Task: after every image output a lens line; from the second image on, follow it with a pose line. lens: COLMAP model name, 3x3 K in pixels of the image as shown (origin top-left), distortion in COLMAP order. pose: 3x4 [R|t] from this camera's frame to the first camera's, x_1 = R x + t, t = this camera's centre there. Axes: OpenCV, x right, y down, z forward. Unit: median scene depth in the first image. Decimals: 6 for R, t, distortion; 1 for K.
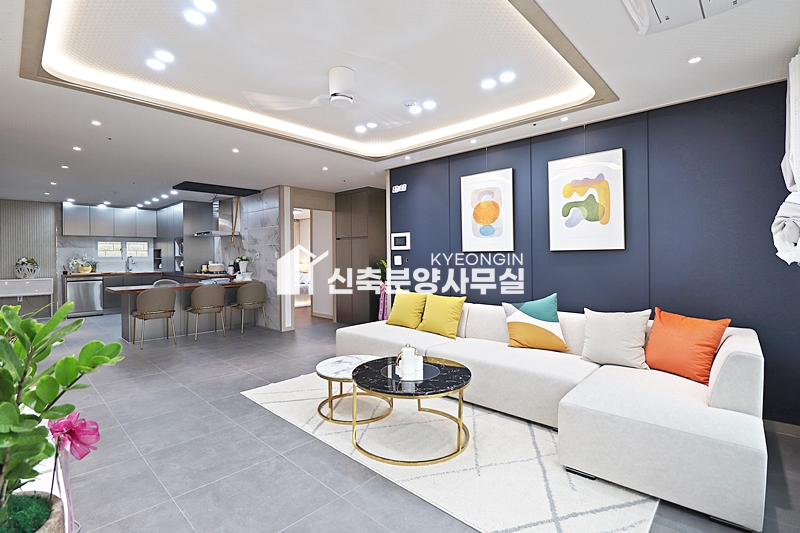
lens RADIAL K [[374.9, 0, 399.9], [0, 374.9, 258.2], [0, 0, 1]] dist [-0.001728, -0.011929]
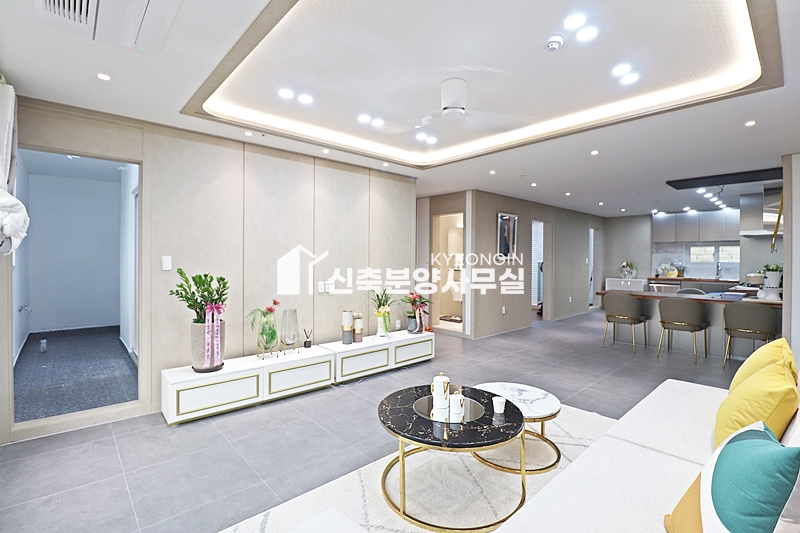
lens RADIAL K [[370.6, 0, 395.5], [0, 370.6, 258.9], [0, 0, 1]] dist [-0.015361, -0.000940]
pose [[-0.086972, 0.008315, -0.996176, 0.643284], [-0.012321, 0.999880, 0.009422, -0.028396], [0.996135, 0.013093, -0.086859, 0.712311]]
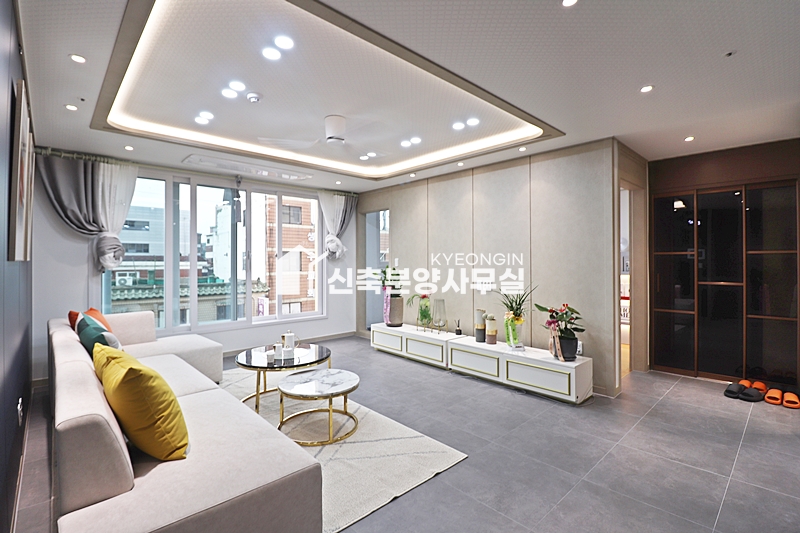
lens RADIAL K [[374.9, 0, 399.9], [0, 374.9, 258.2], [0, 0, 1]] dist [-0.001728, -0.011929]
pose [[-0.997595, 0.009513, 0.068657, -0.346652], [0.009514, 0.999955, -0.000322, -0.020193], [-0.068657, 0.000332, -0.997640, 1.707402]]
